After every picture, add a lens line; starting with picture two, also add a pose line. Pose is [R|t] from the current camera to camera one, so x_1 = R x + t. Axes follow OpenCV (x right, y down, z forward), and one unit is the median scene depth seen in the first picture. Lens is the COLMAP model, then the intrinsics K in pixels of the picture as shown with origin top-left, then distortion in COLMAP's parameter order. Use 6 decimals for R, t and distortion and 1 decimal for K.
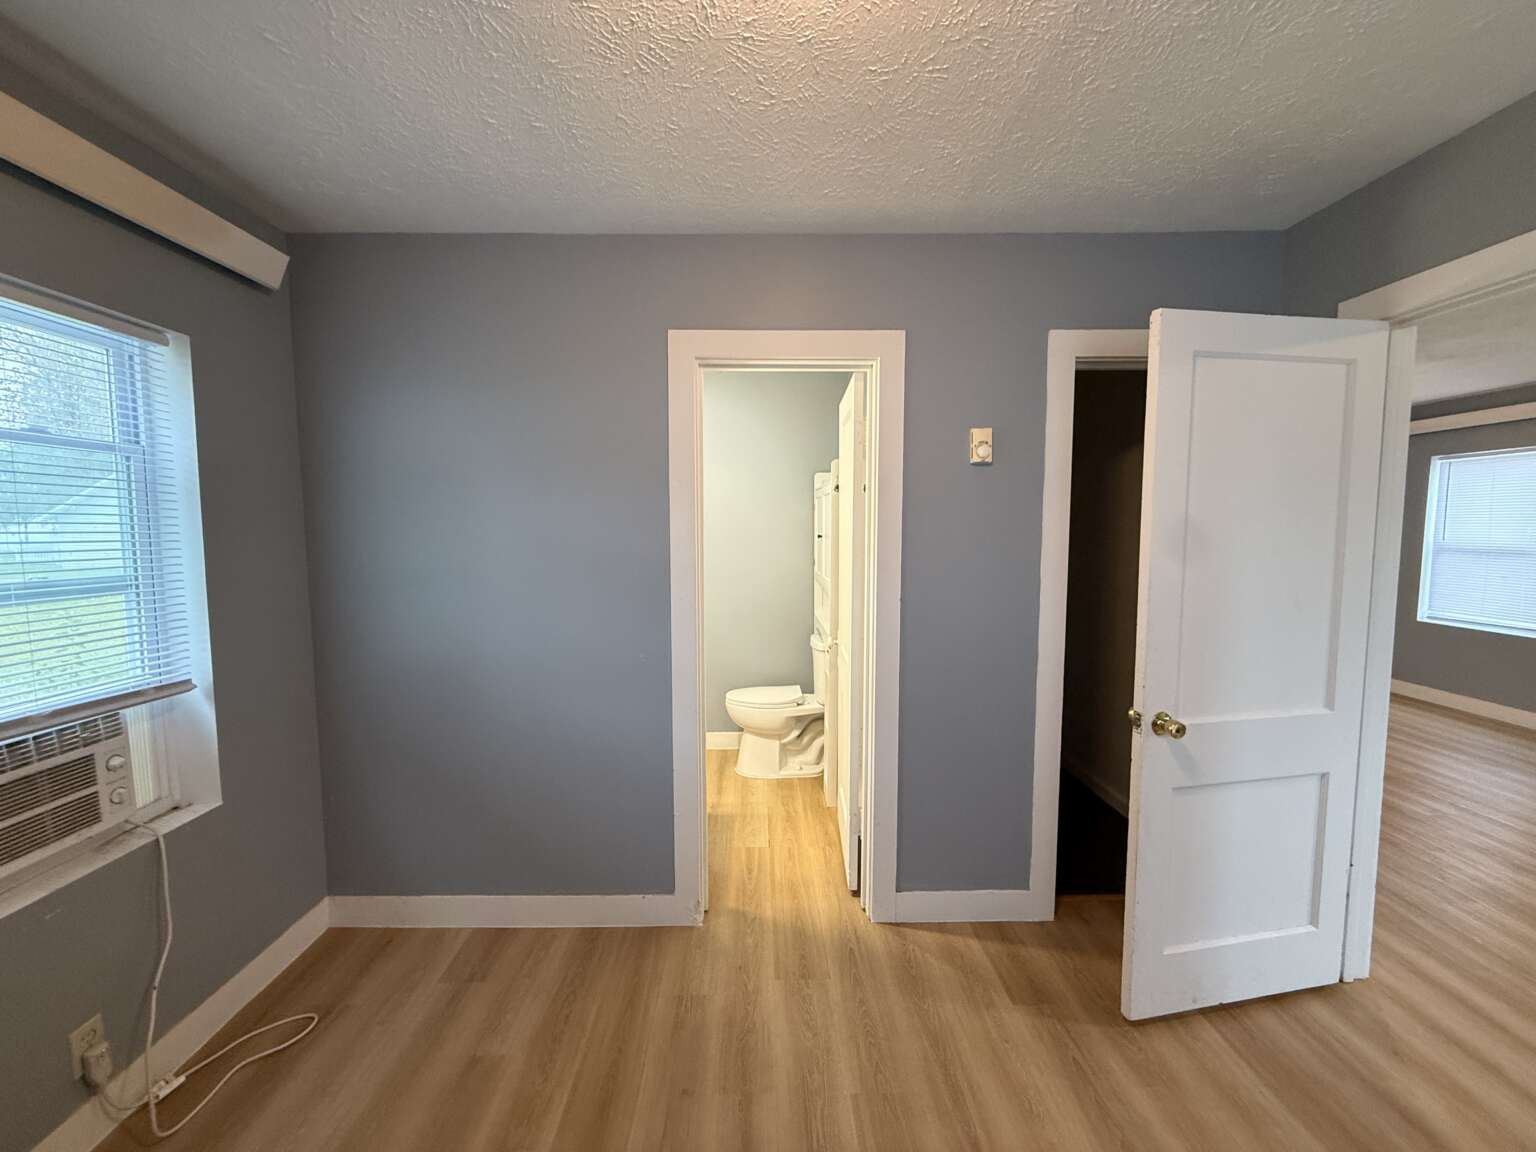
lens RADIAL K [[600.4, 0, 772.6], [0, 600.4, 577.2], [0, 0, 1]] dist [0.000909, 0.000244]
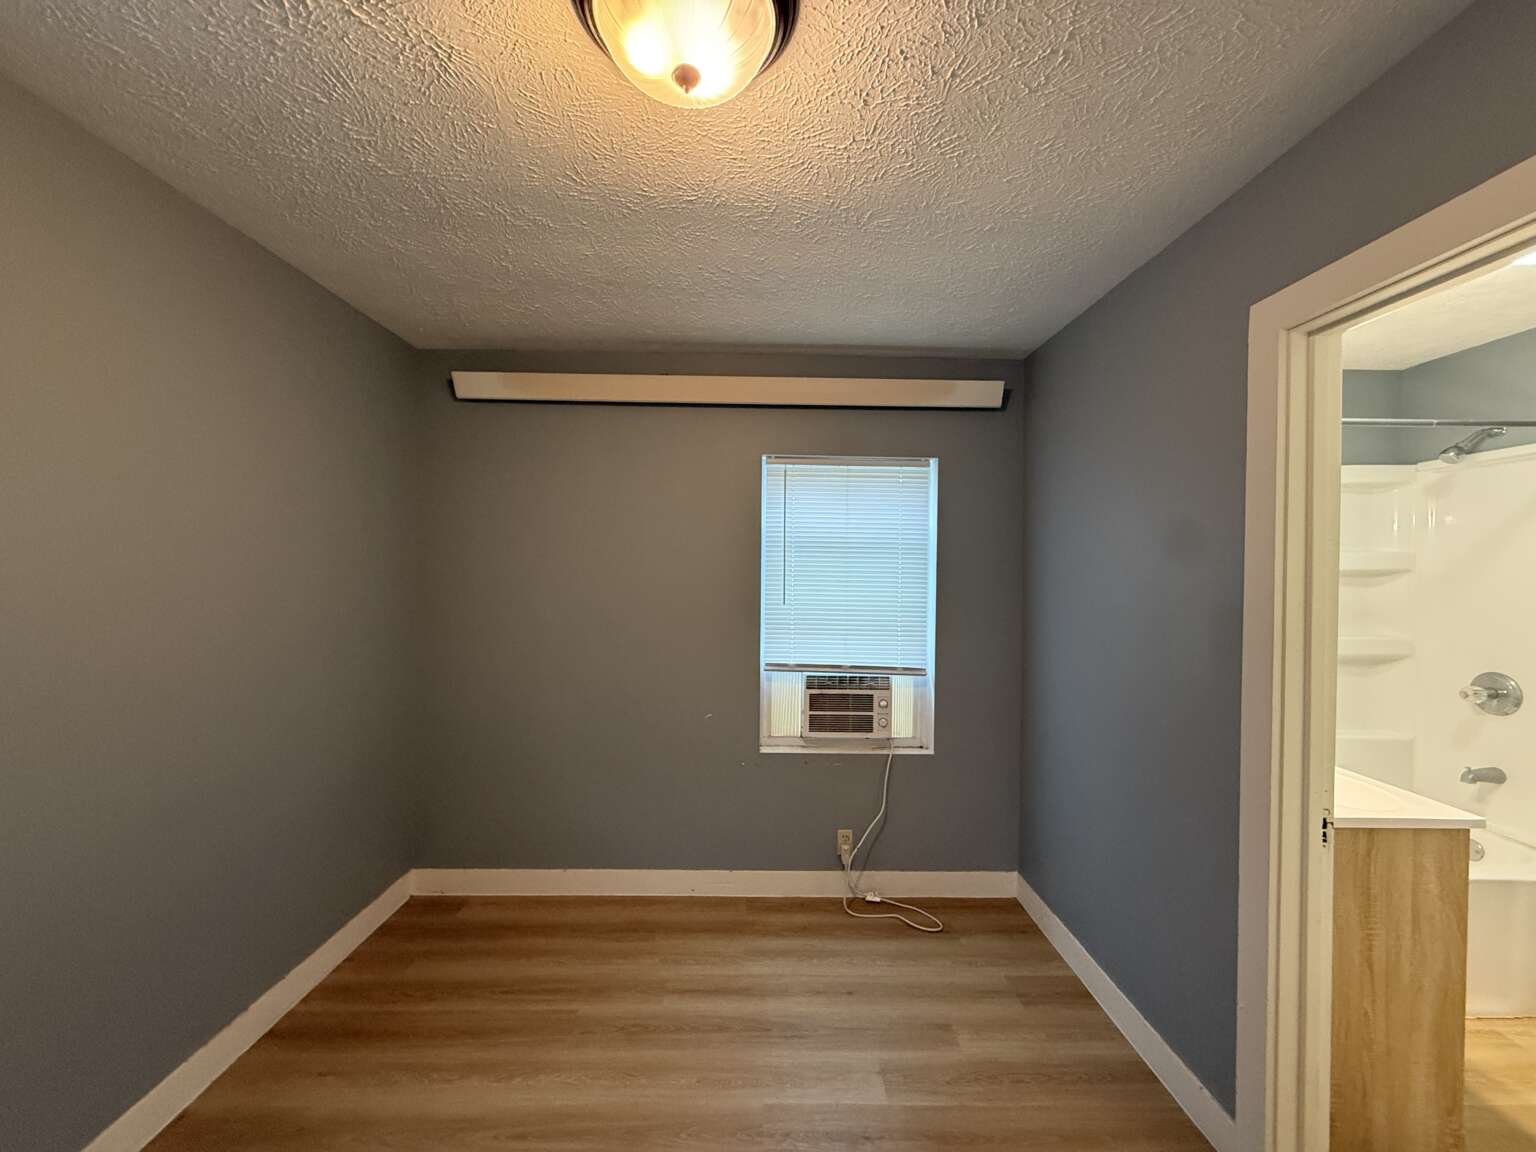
lens RADIAL K [[611.7, 0, 764.5], [0, 611.7, 574.9], [0, 0, 1]] dist [-0.000949, 0.000118]
pose [[0.009920, 0.007699, -0.999921, 0.643813], [-0.092398, 0.995699, 0.006749, -0.049986], [0.995673, 0.092324, 0.010589, 0.511322]]
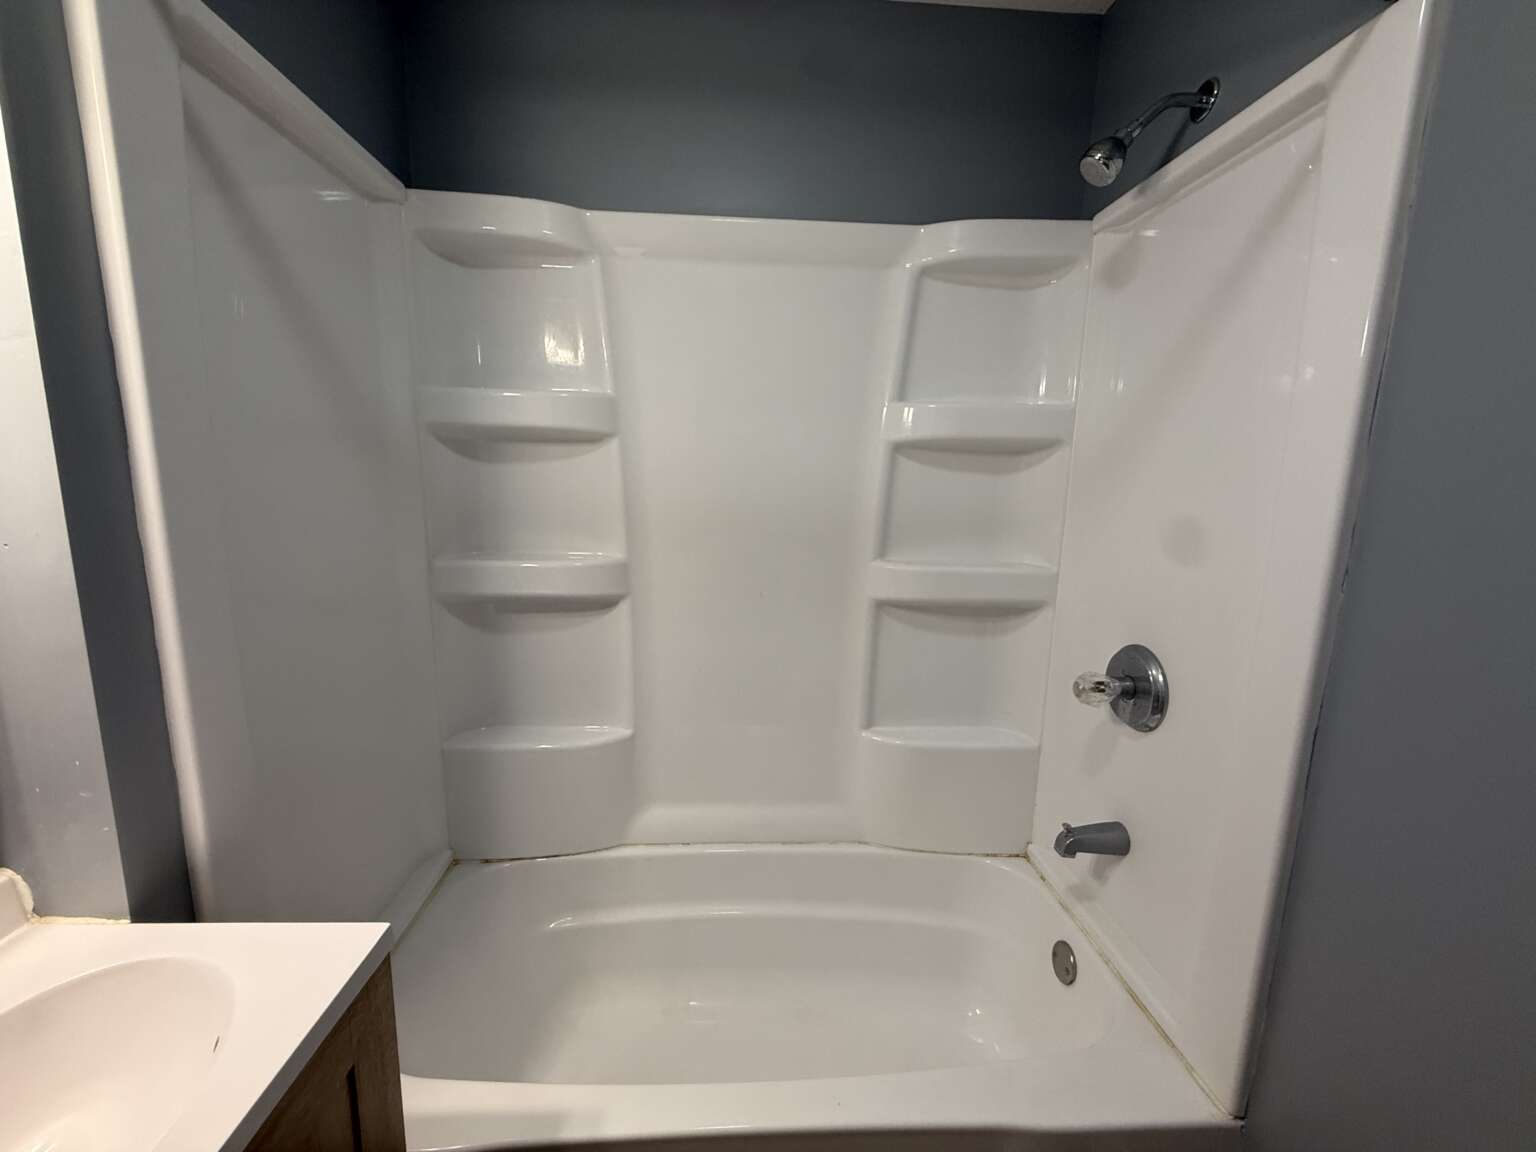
lens RADIAL K [[611.7, 0, 764.5], [0, 611.7, 574.9], [0, 0, 1]] dist [-0.000949, 0.000118]
pose [[0.049980, 0.174319, -0.983420, -0.113080], [-0.103011, 0.980299, 0.168531, -0.127368], [0.993424, 0.092880, 0.066952, 1.771735]]
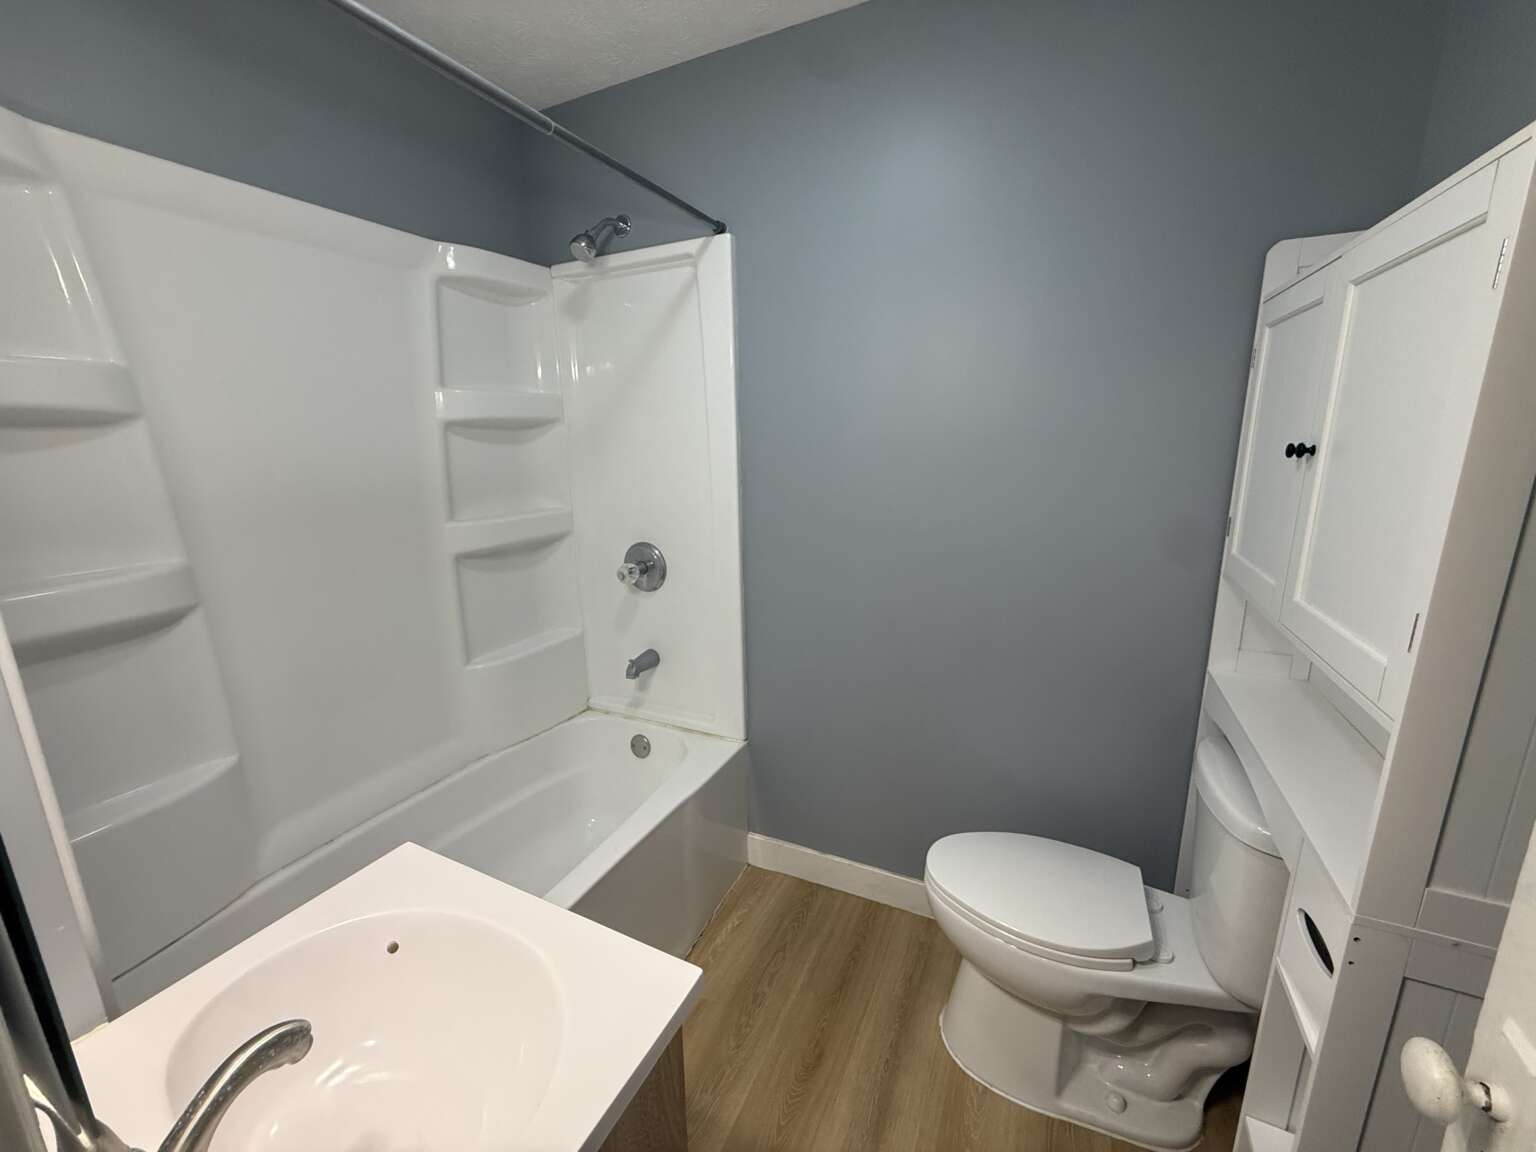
lens RADIAL K [[611.7, 0, 764.5], [0, 611.7, 574.9], [0, 0, 1]] dist [-0.000949, 0.000118]
pose [[0.899602, 0.088194, -0.427712, -0.035263], [-0.023832, 0.987851, 0.153568, -0.098974], [0.436059, -0.127957, 0.890775, 1.277679]]
